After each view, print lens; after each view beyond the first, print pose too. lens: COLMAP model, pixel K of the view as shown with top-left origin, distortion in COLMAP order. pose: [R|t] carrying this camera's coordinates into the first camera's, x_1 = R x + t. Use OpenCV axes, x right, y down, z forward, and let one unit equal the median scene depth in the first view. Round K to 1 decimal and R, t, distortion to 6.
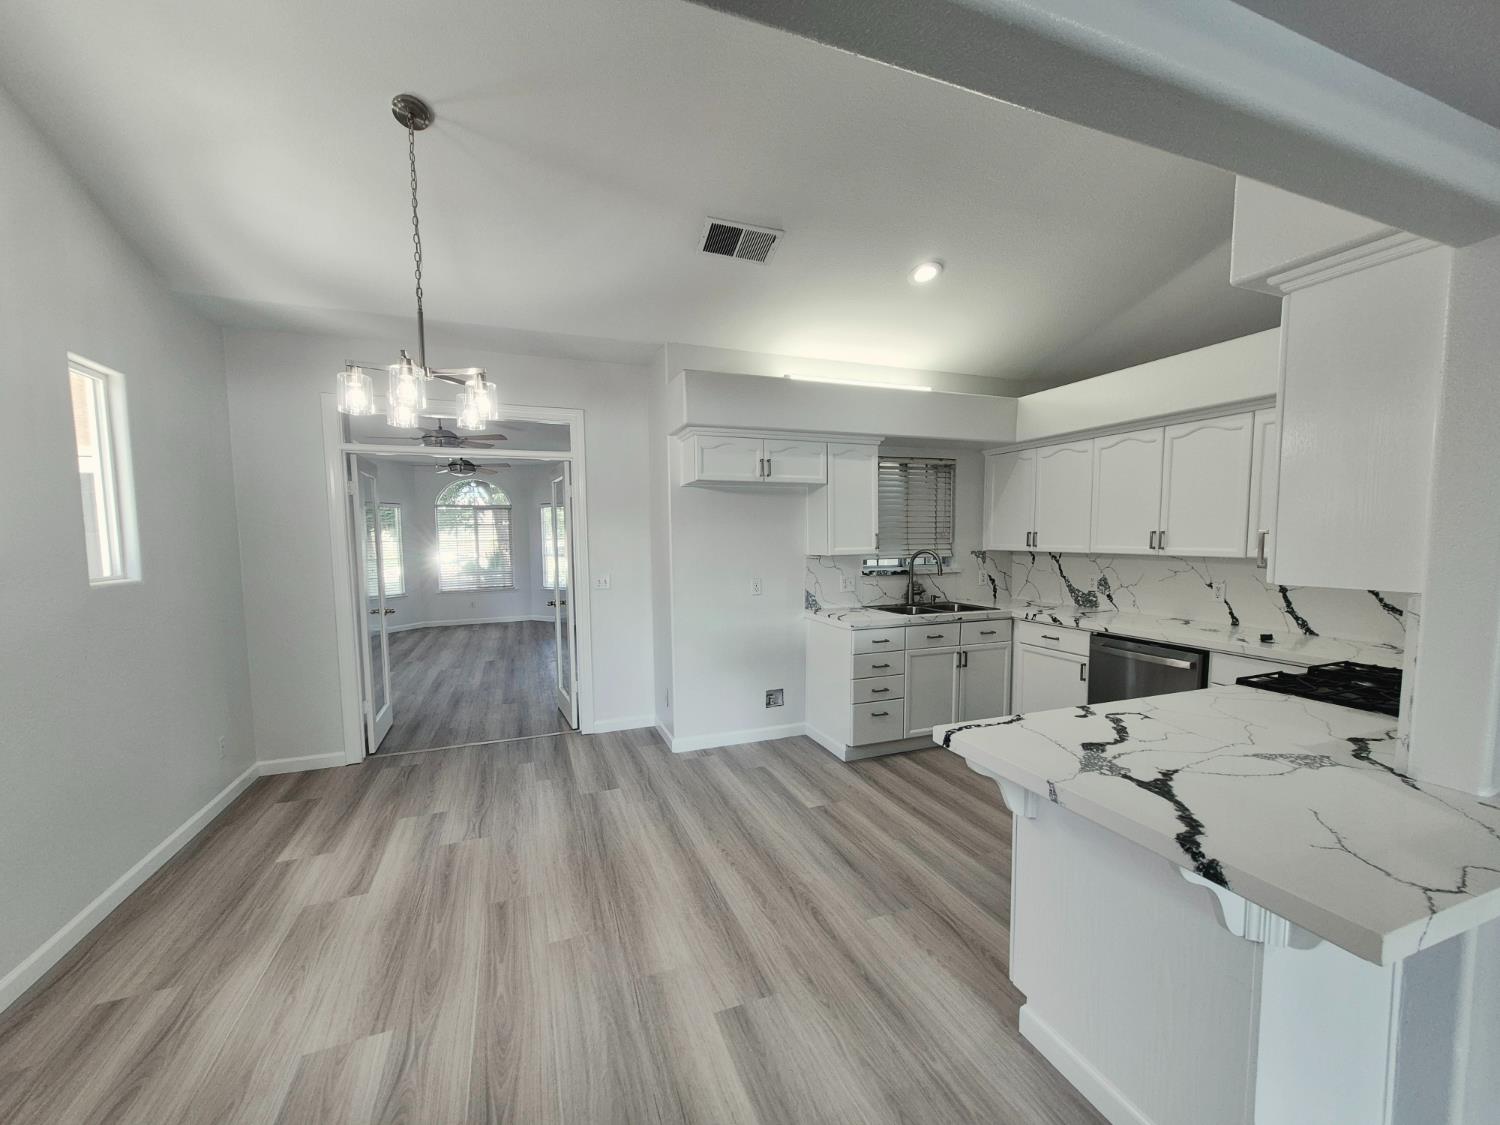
lens RADIAL K [[587.9, 0, 739.5], [0, 587.9, 580.3], [0, 0, 1]] dist [0.006113, -0.000330]
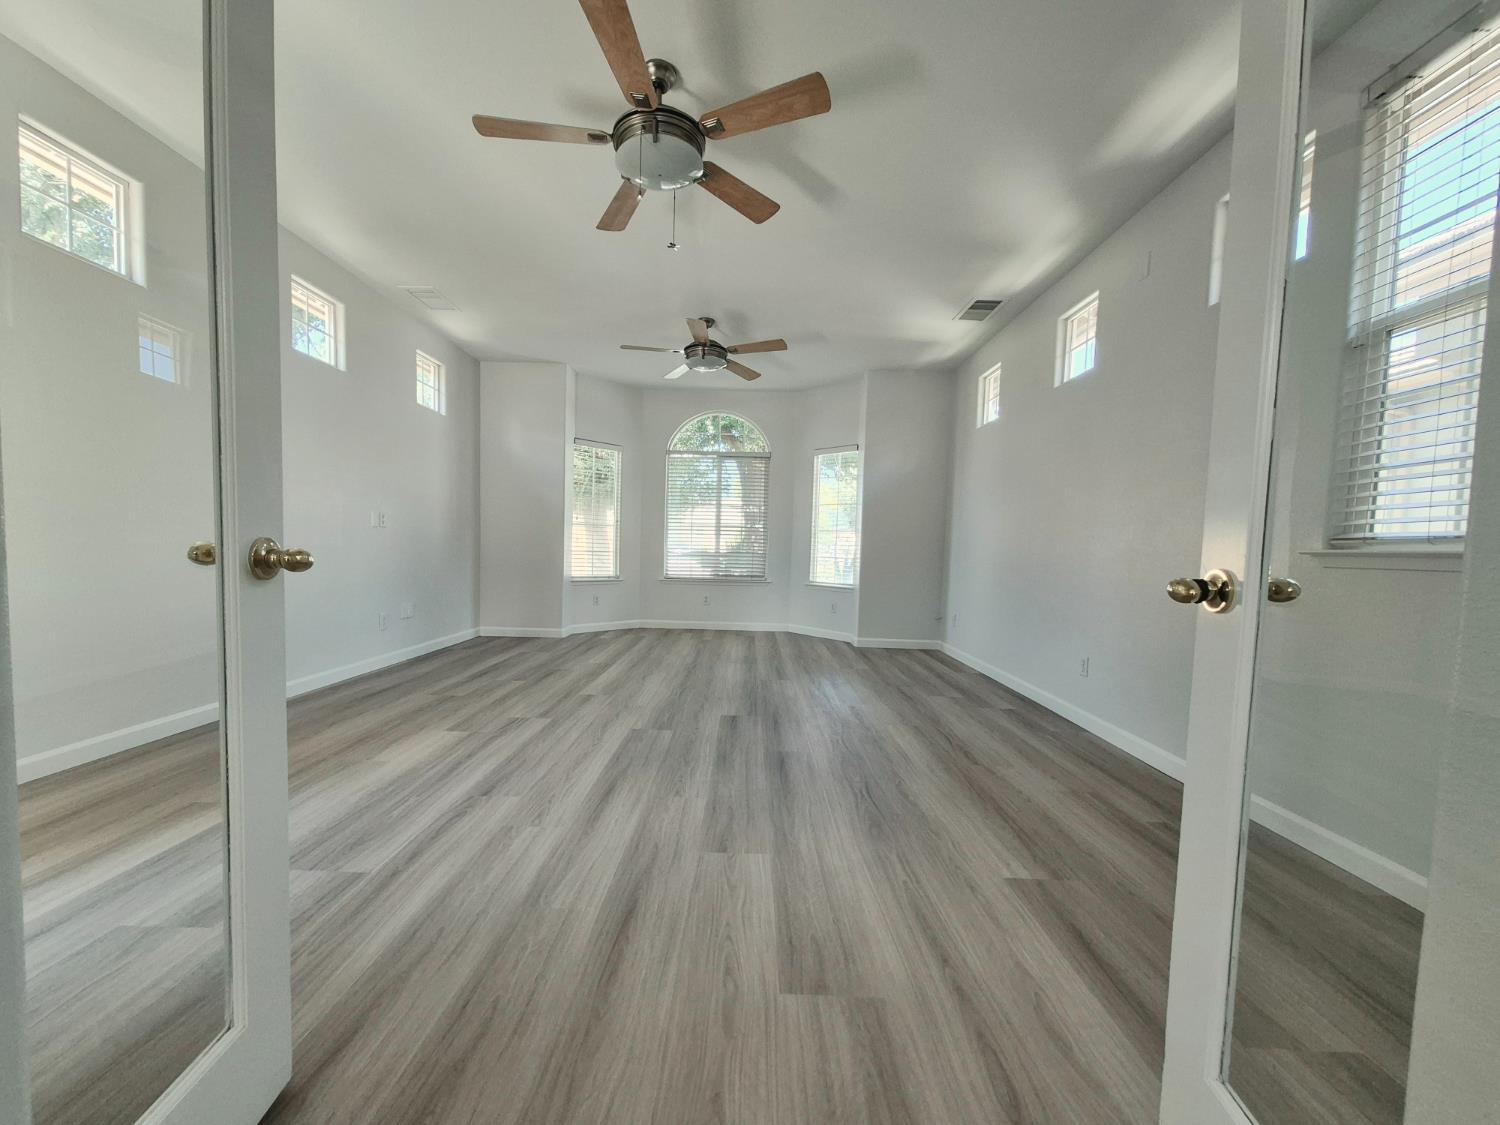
lens RADIAL K [[587.9, 0, 739.5], [0, 587.9, 580.3], [0, 0, 1]] dist [0.006113, -0.000330]
pose [[0.928908, 0.057074, -0.365885, -0.466281], [-0.065383, 0.997807, -0.010348, 0.060644], [0.364492, 0.033535, 0.930602, 1.043799]]
